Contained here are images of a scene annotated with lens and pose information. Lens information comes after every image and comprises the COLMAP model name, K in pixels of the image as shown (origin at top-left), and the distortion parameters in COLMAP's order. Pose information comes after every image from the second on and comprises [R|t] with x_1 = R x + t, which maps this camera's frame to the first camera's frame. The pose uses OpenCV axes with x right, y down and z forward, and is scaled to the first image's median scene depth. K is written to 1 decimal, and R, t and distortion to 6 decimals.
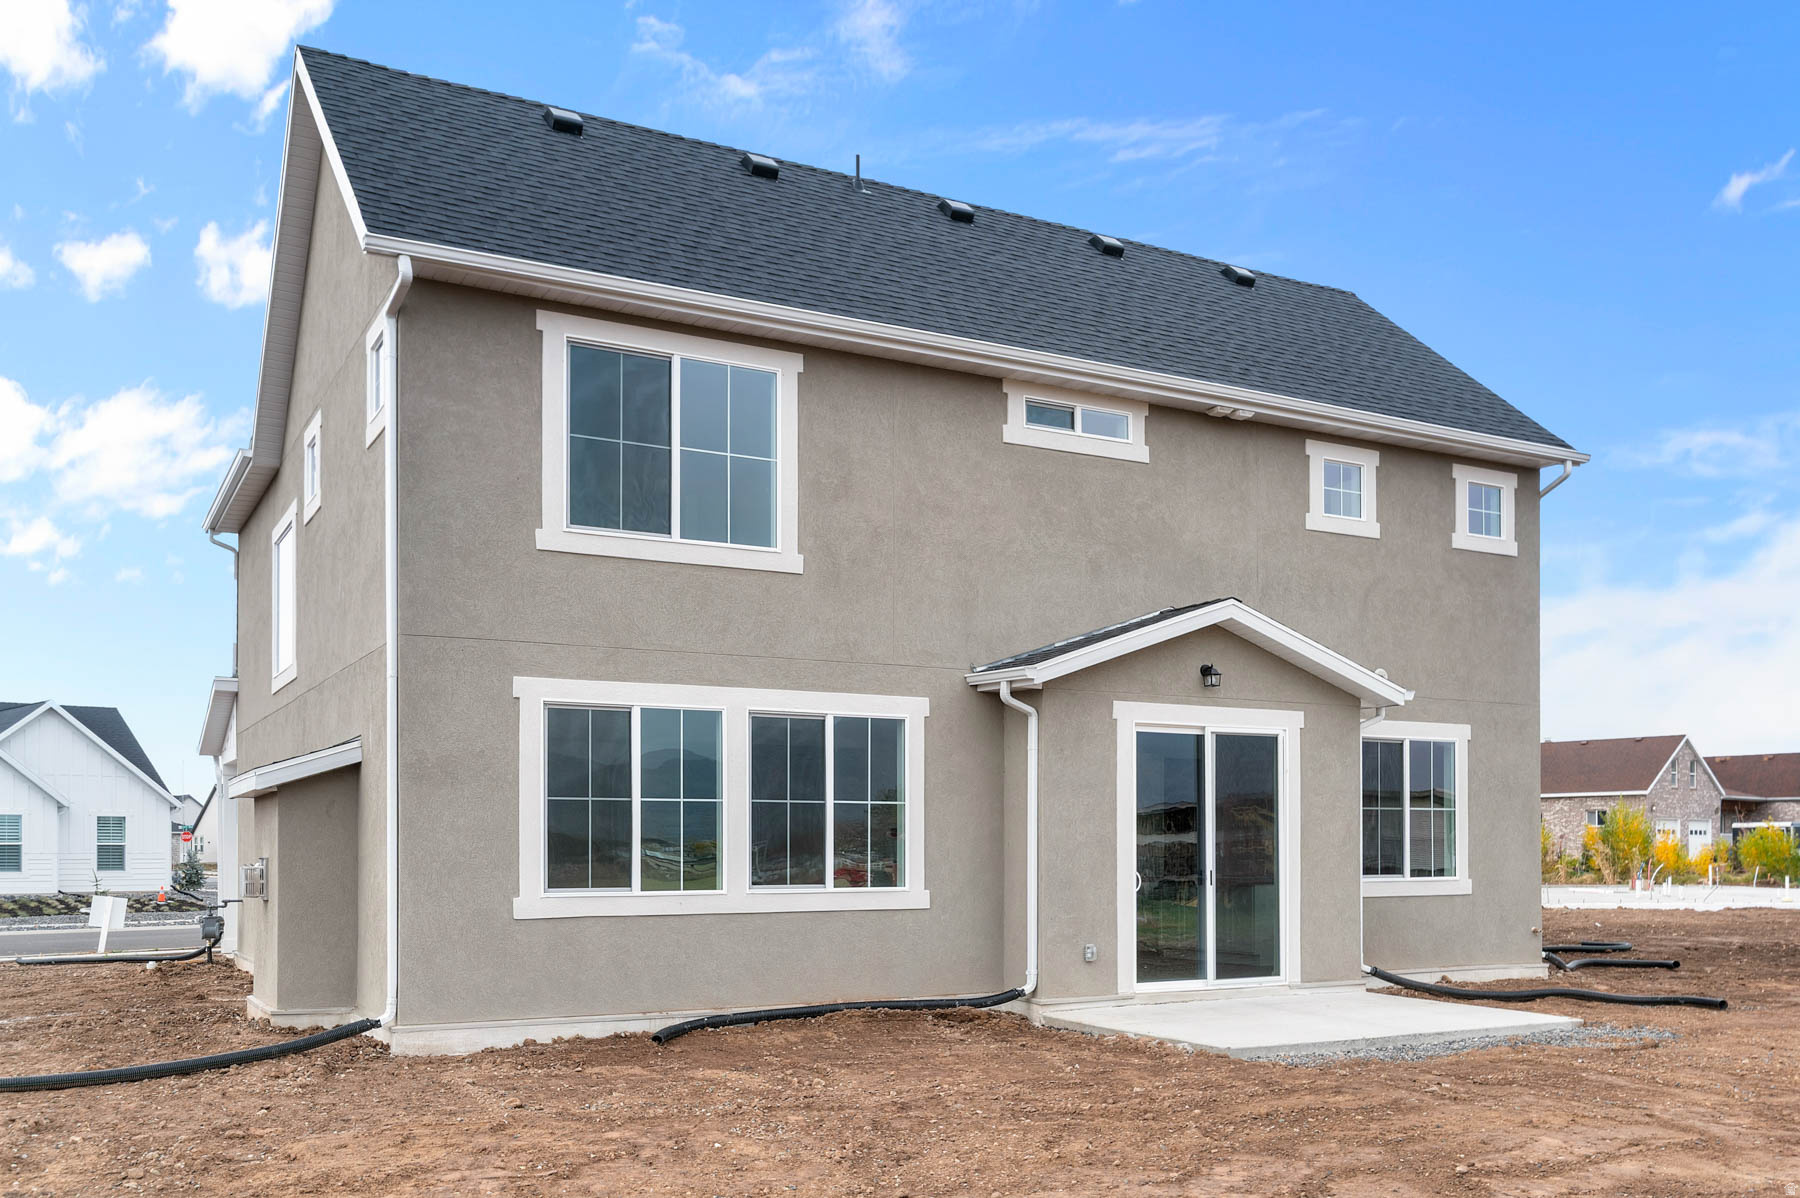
lens RADIAL K [[1587.8, 0, 902.5], [0, 1587.8, 623.0], [0, 0, 1]] dist [-0.003496, -0.001645]
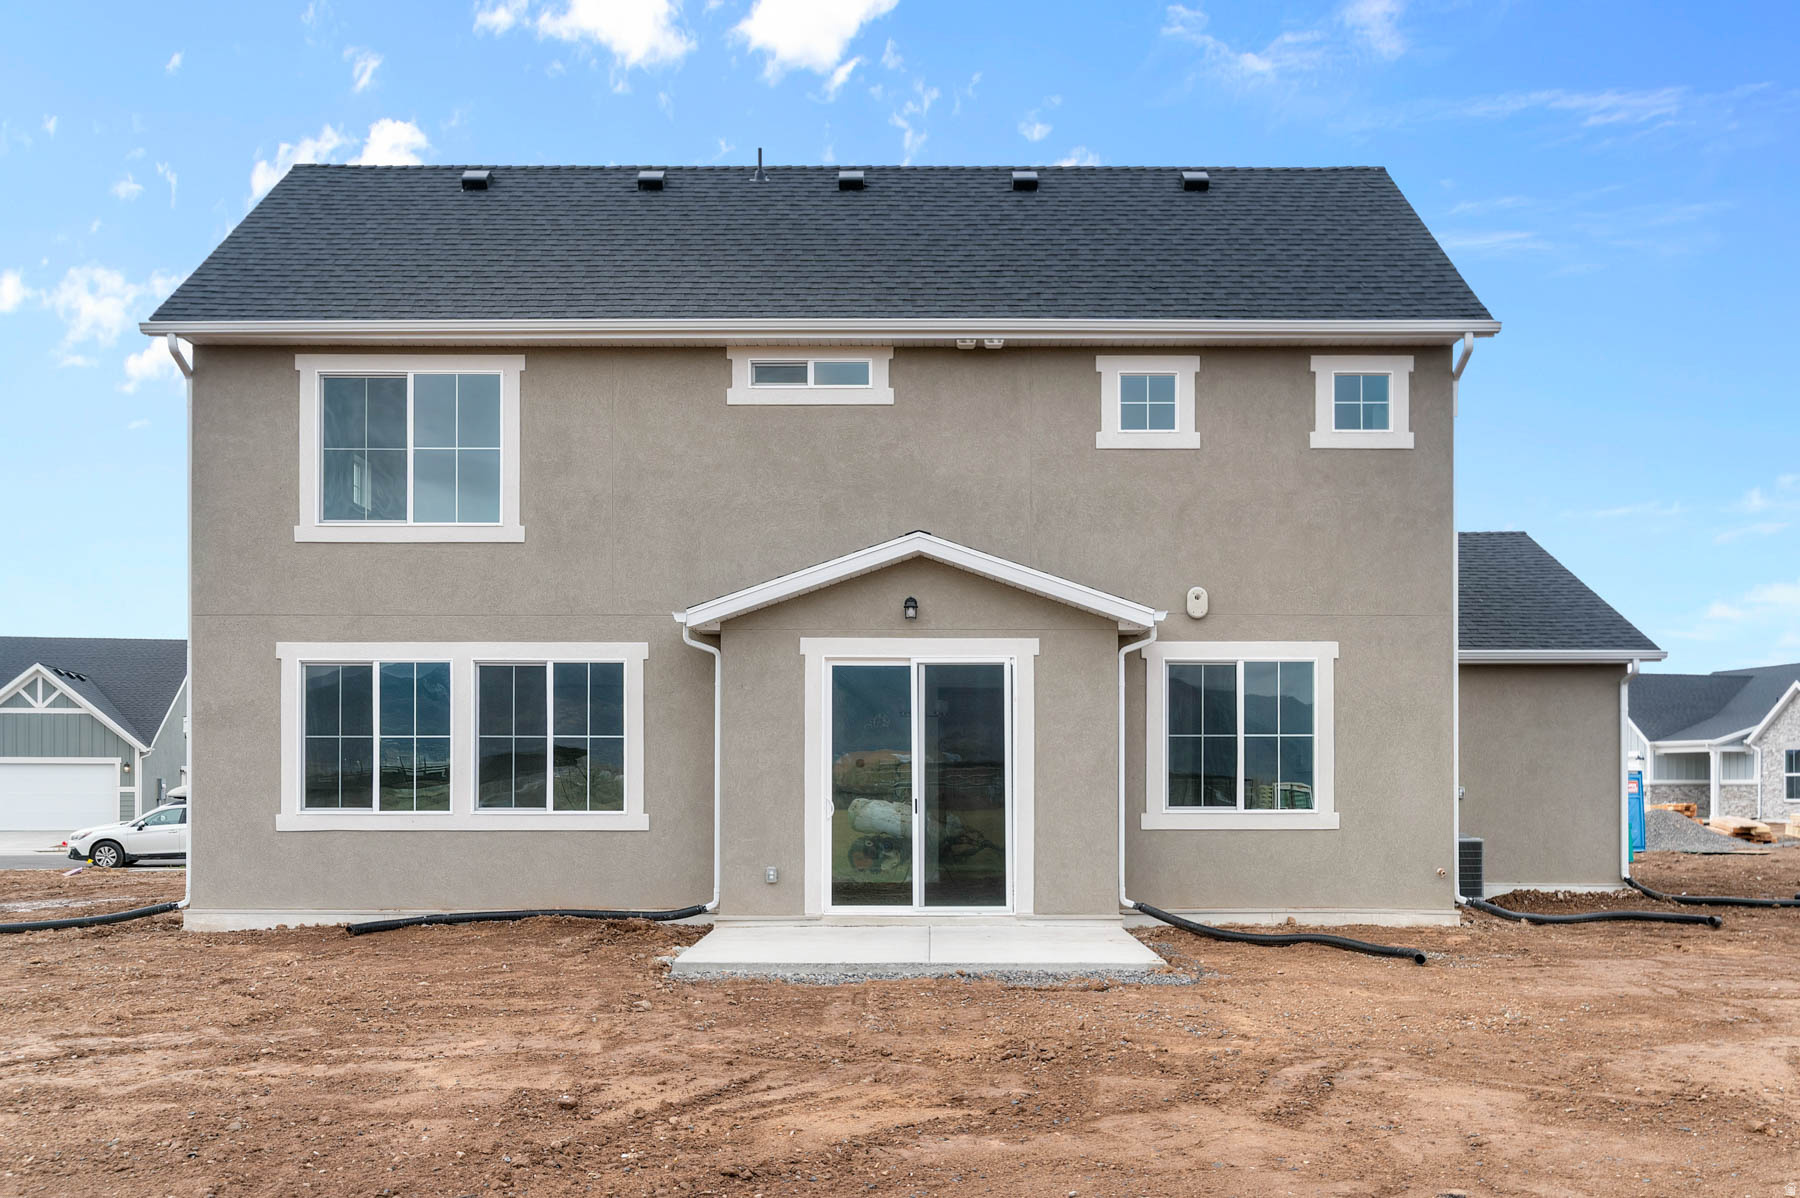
lens RADIAL K [[1438.5, 0, 896.2], [0, 1438.5, 574.4], [0, 0, 1]] dist [-0.000575, 0.003238]
pose [[0.870117, -0.064829, -0.488563, 0.642646], [0.067813, 0.997631, -0.011605, 0.021988], [0.488158, -0.023033, 0.872452, 0.191797]]
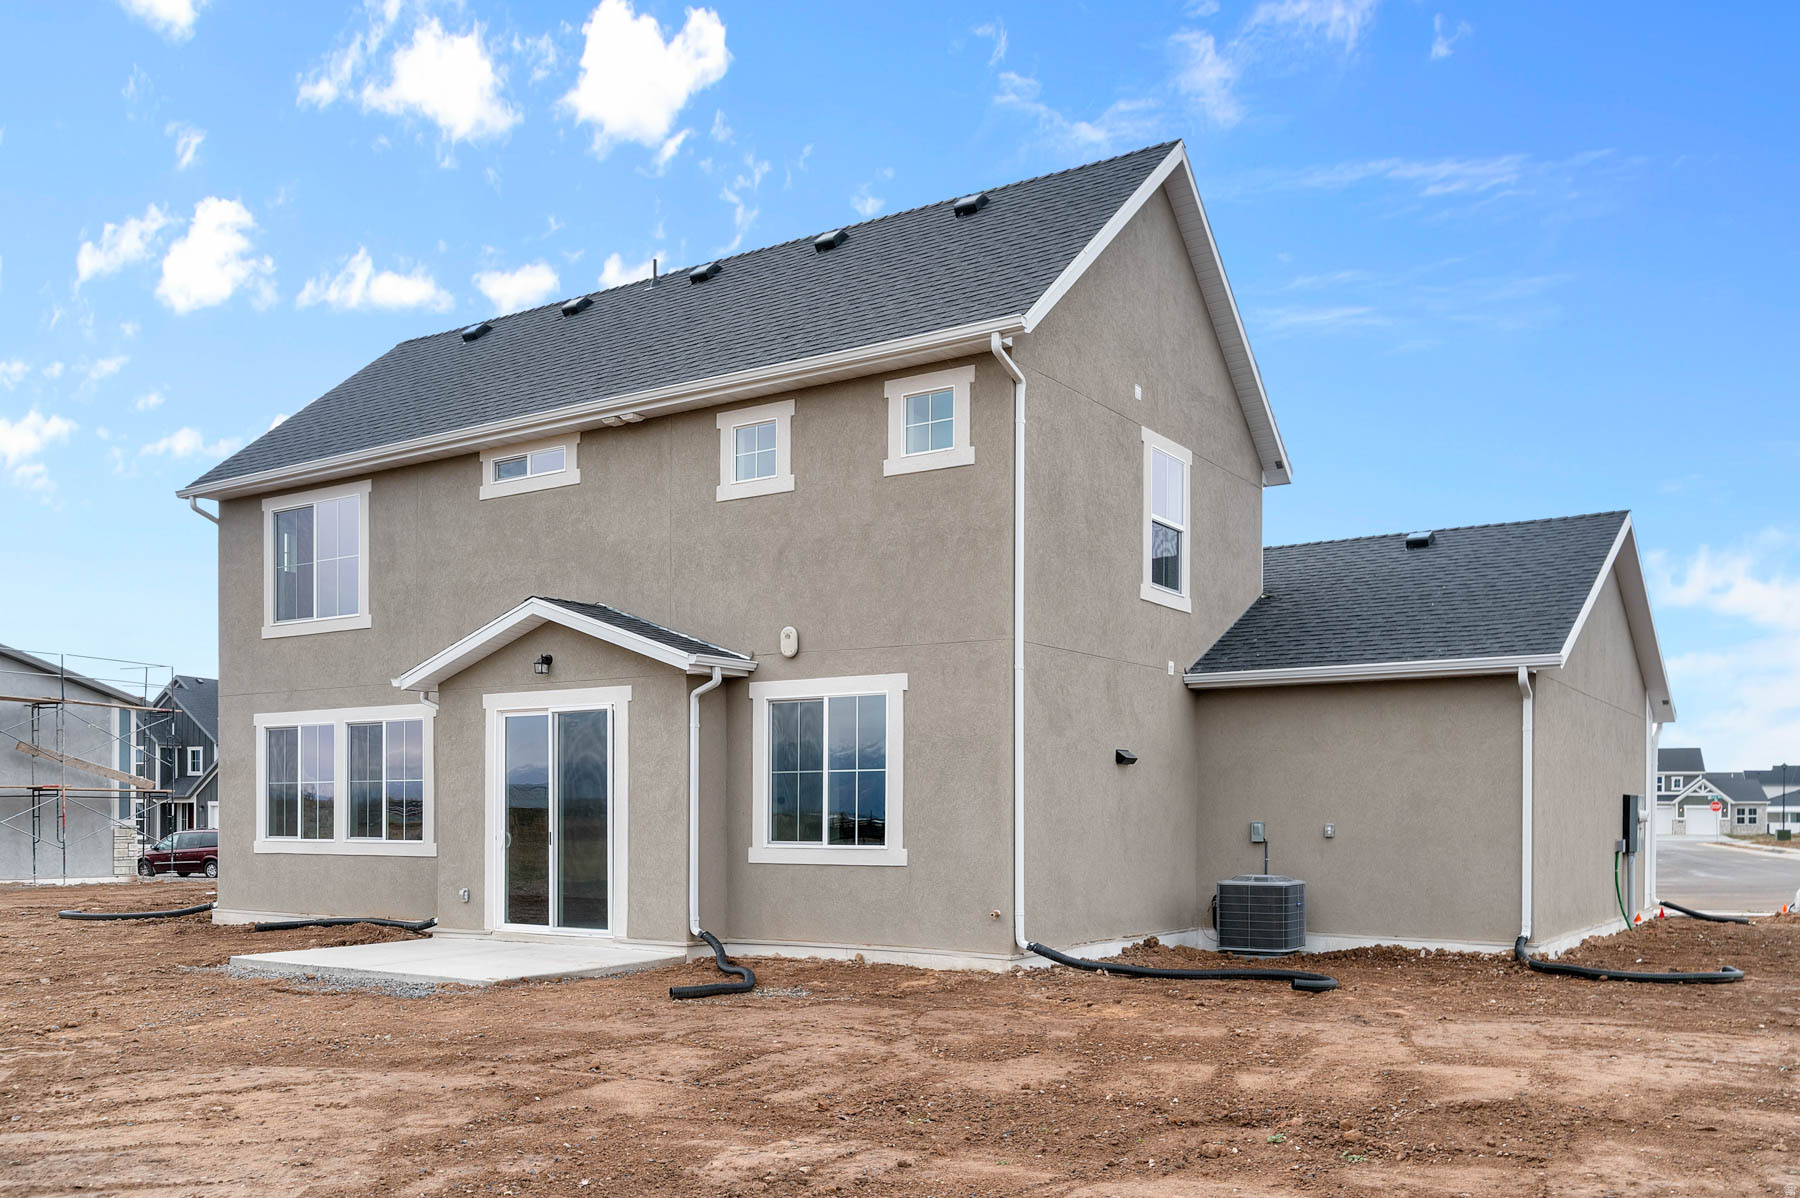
lens RADIAL K [[1476.6, 0, 900.0], [0, 1476.6, 599.0], [0, 0, 1]] dist [-0.002495, 0.001242]
pose [[0.460957, -0.124792, -0.878604, 1.279769], [0.126964, 0.989152, -0.073883, 0.099489], [0.878293, -0.077494, 0.471801, 0.727926]]
